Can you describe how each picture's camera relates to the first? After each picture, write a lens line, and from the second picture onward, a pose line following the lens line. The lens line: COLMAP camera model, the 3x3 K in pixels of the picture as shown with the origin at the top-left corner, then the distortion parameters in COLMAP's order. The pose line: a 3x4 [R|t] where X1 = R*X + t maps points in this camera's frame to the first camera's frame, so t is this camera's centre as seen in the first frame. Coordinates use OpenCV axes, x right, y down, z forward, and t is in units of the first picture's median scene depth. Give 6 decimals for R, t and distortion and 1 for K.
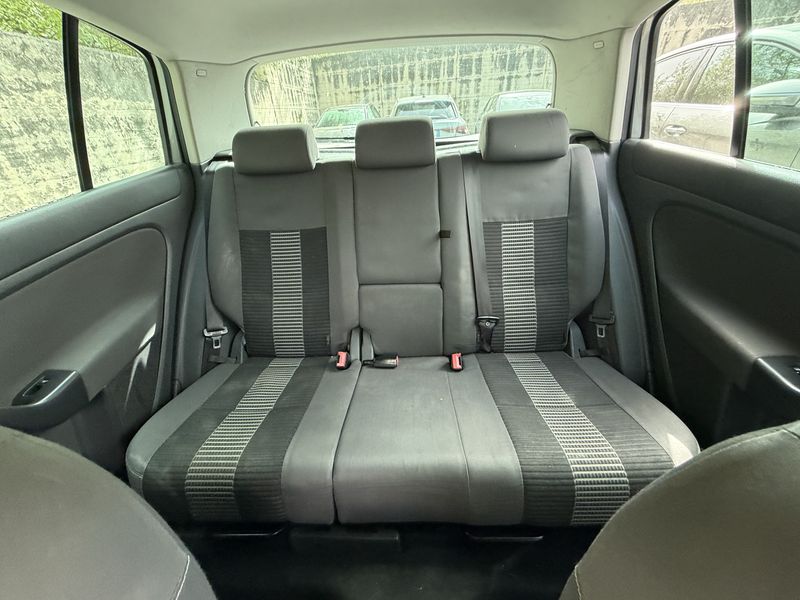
lens RADIAL K [[321.2, 0, 401.5], [0, 321.2, 301.2], [0, 0, 1]] dist [-0.001809, -0.000364]
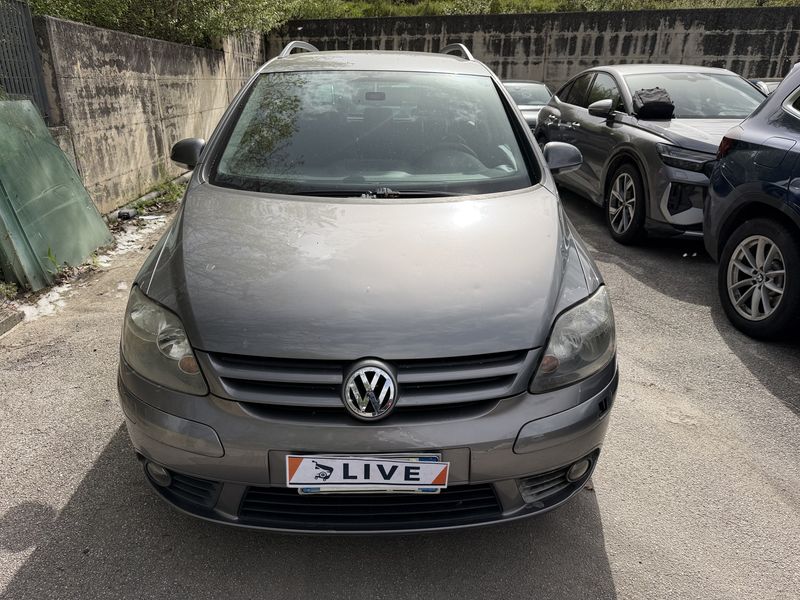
lens RADIAL K [[572.2, 0, 400.3], [0, 572.2, 301.7], [0, 0, 1]] dist [-0.008096, -0.005871]
pose [[0.996789, 0.045198, 0.066091, -0.007731], [-0.033203, 0.984455, -0.172469, 0.190341], [-0.072859, 0.169721, 0.982795, -0.354106]]
